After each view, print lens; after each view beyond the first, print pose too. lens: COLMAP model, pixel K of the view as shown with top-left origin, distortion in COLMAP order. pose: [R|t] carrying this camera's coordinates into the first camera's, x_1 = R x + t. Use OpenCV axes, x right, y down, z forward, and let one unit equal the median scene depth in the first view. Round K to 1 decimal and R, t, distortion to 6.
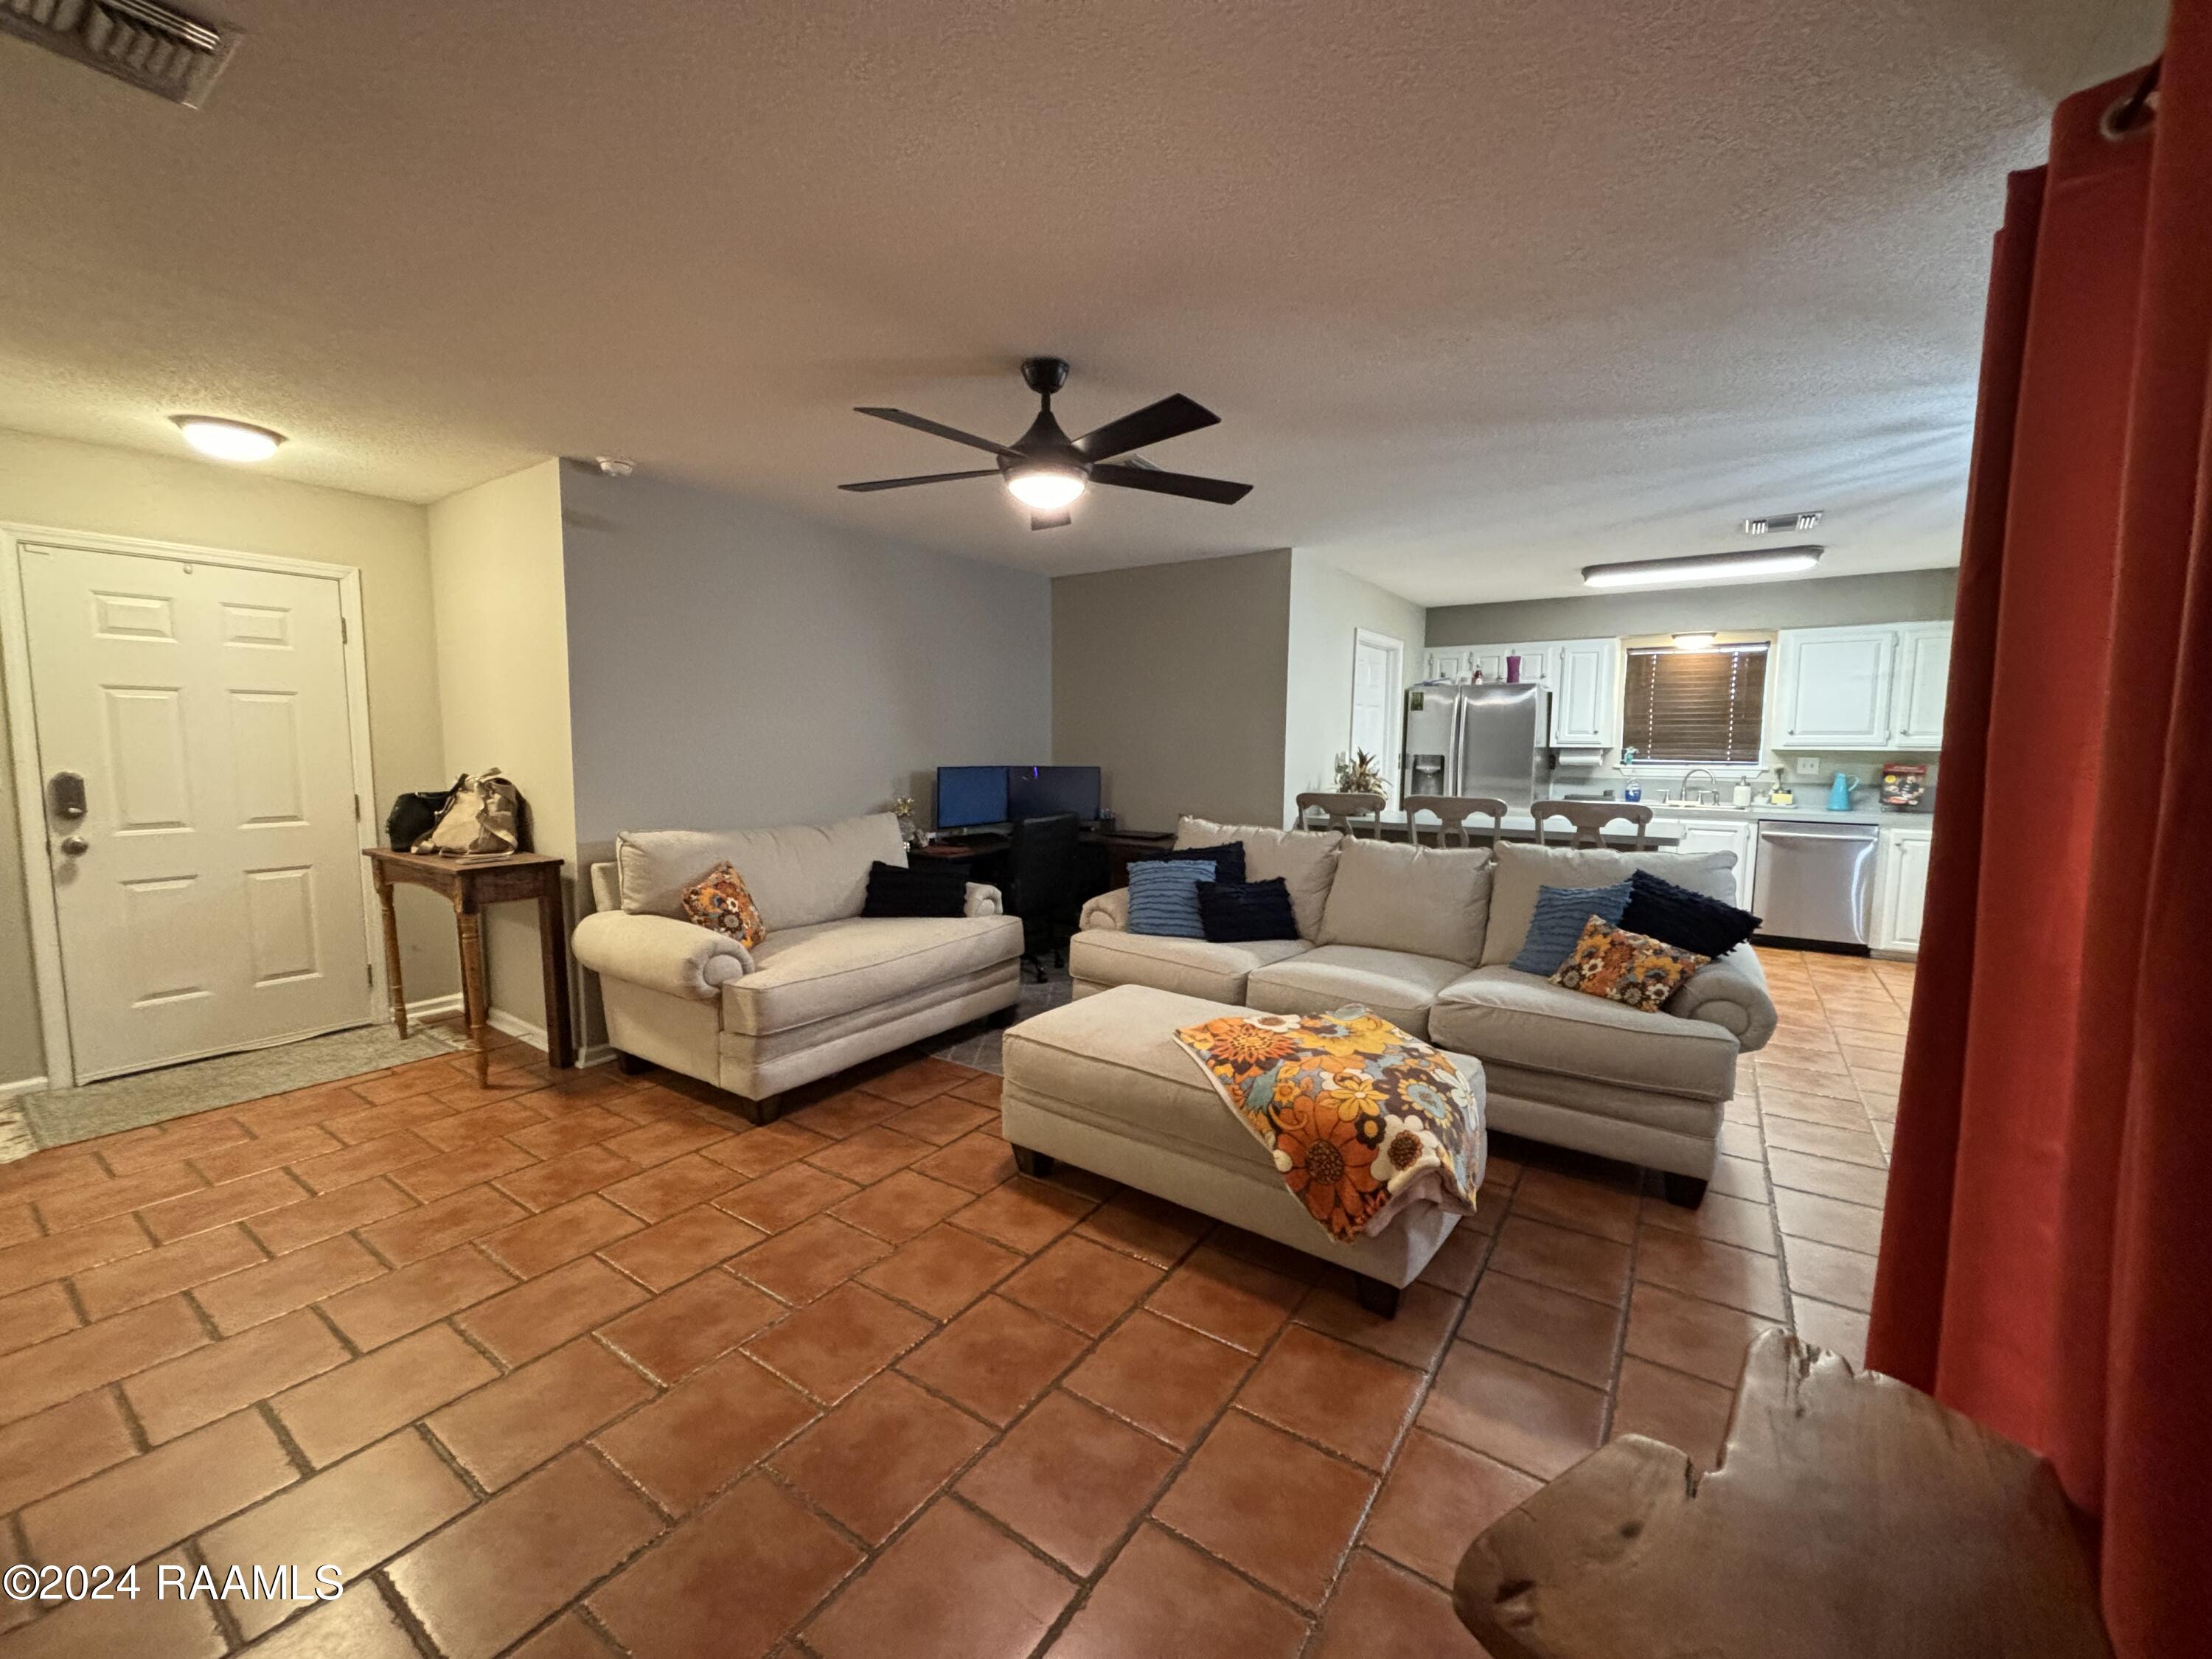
lens RADIAL K [[883.1, 0, 1105.1], [0, 883.1, 836.7], [0, 0, 1]] dist [0.000114, -0.000615]
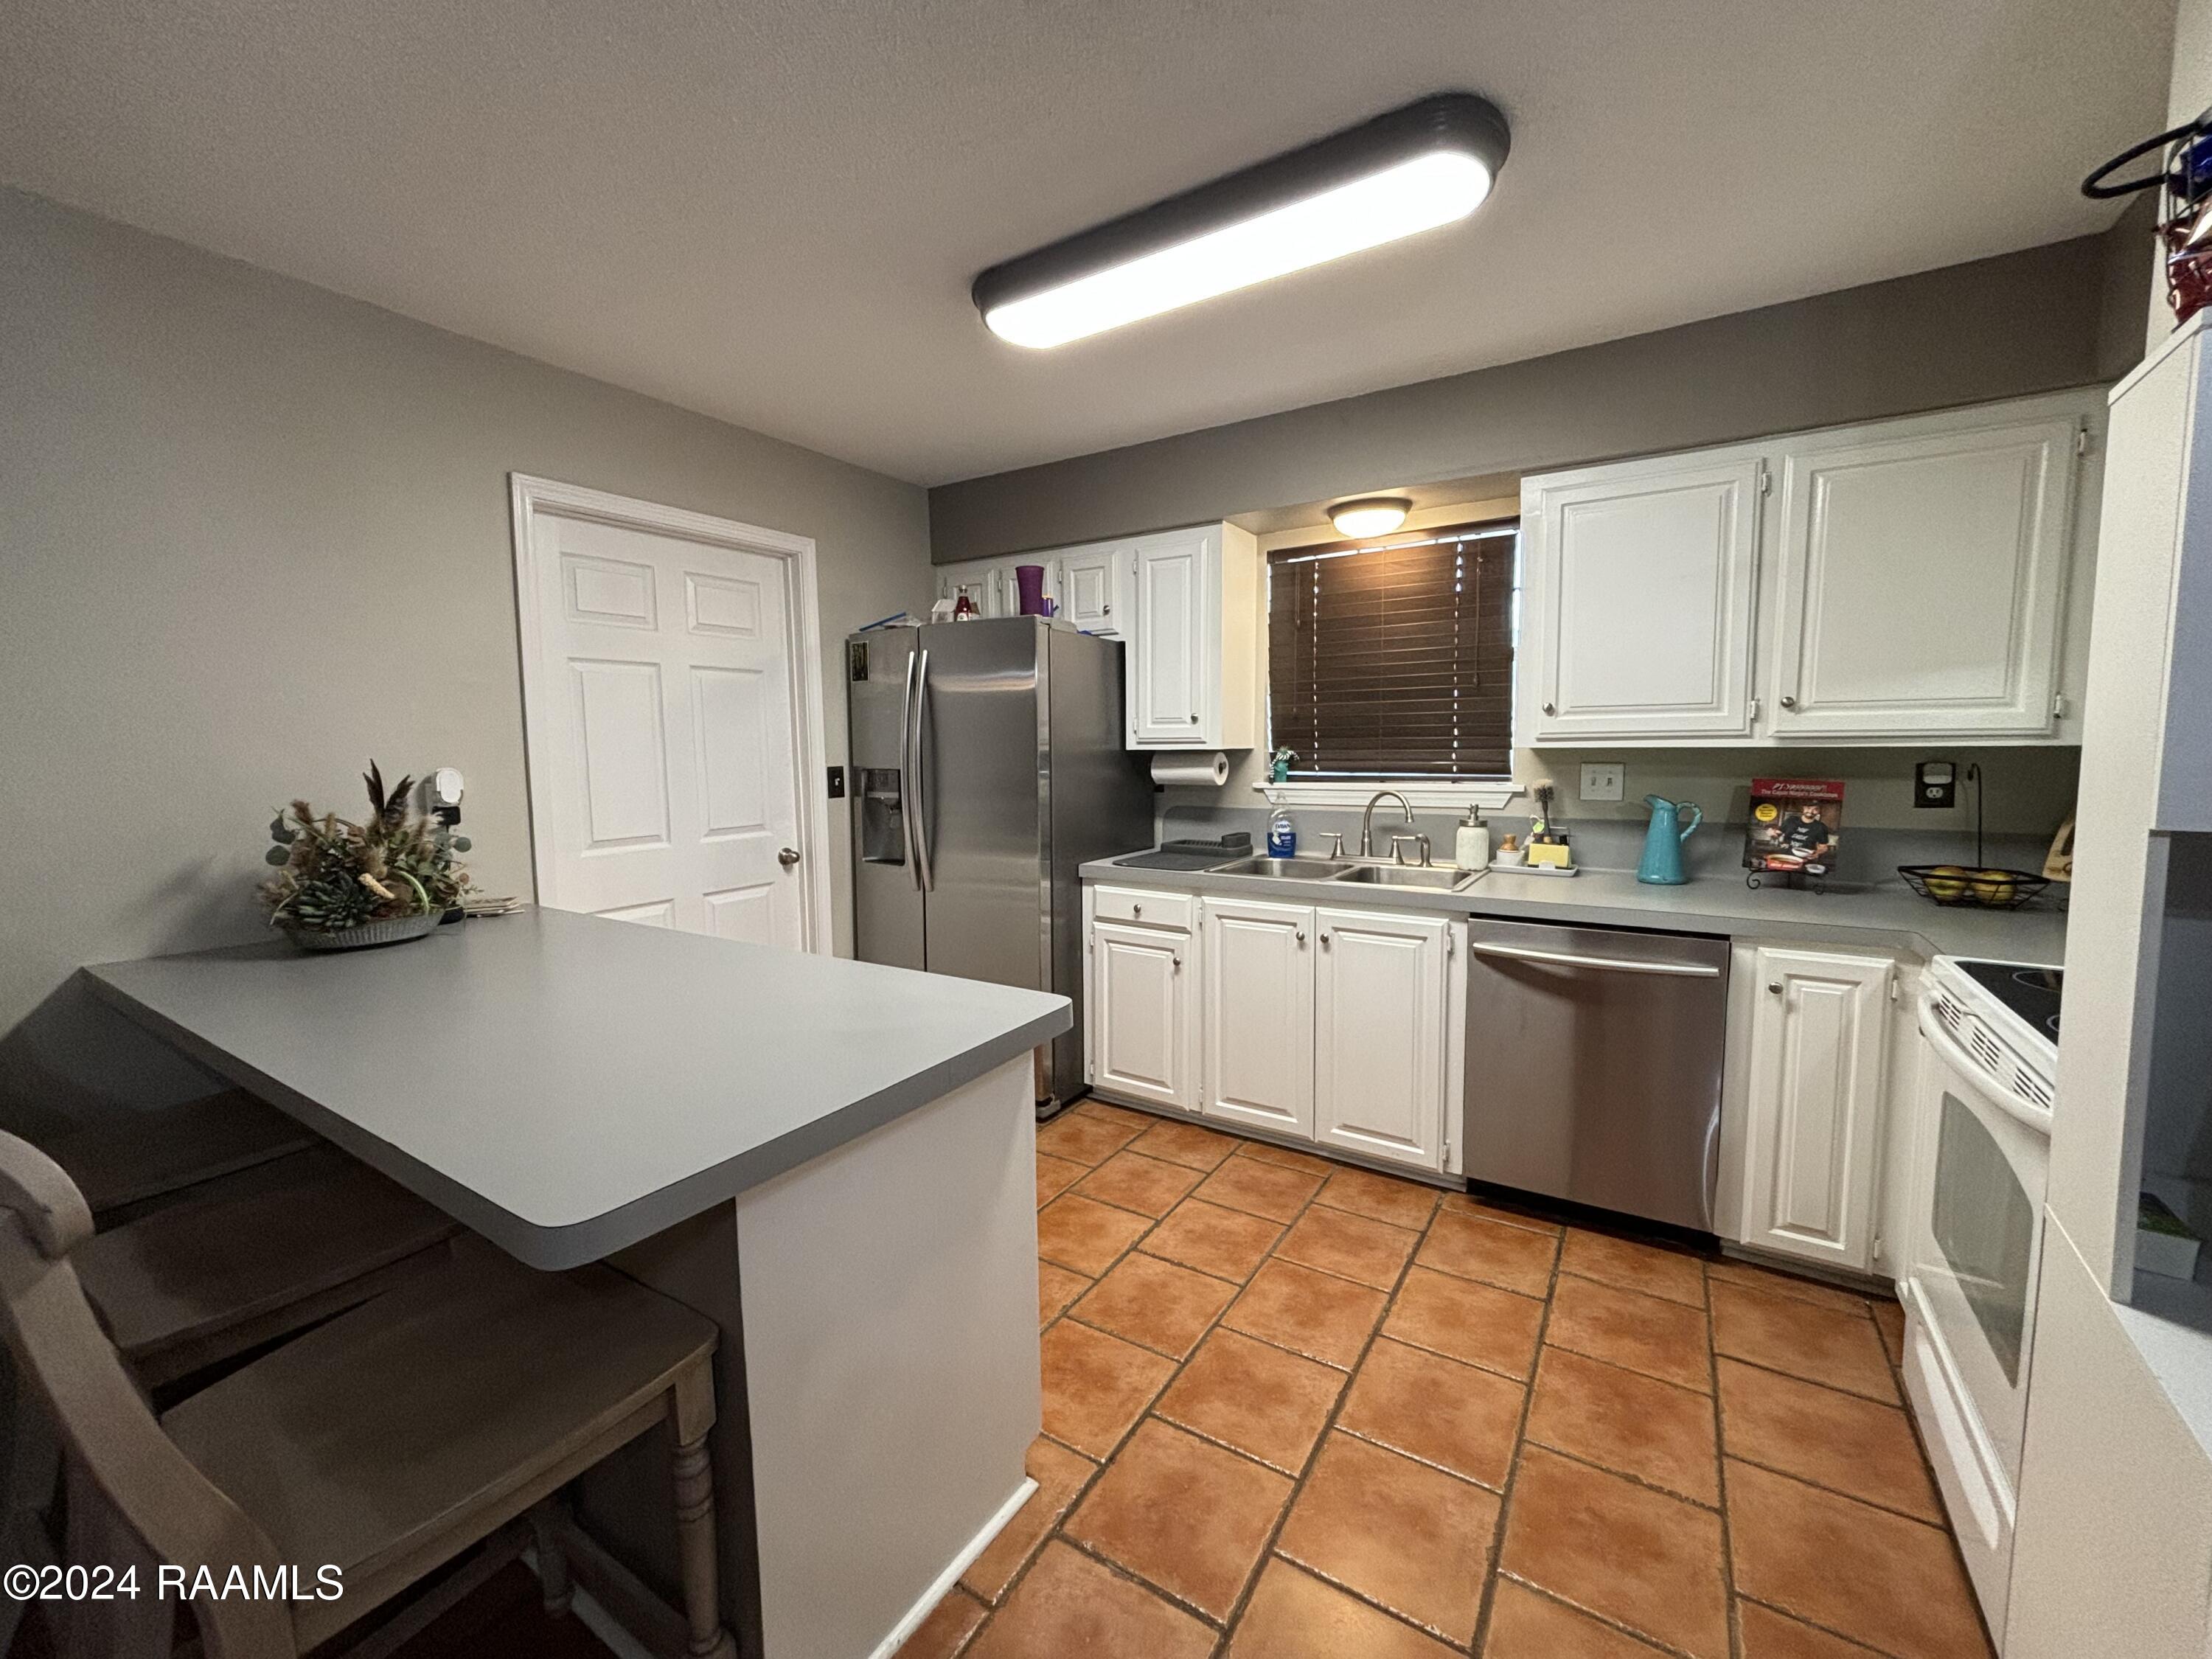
lens RADIAL K [[883.1, 0, 1113.0], [0, 883.1, 831.3], [0, 0, 1]] dist [0.000114, -0.000615]
pose [[0.999056, -0.019527, 0.038806, 0.527218], [0.019875, 0.999765, -0.008605, -0.056355], [-0.038629, 0.009368, 0.999210, 0.553019]]
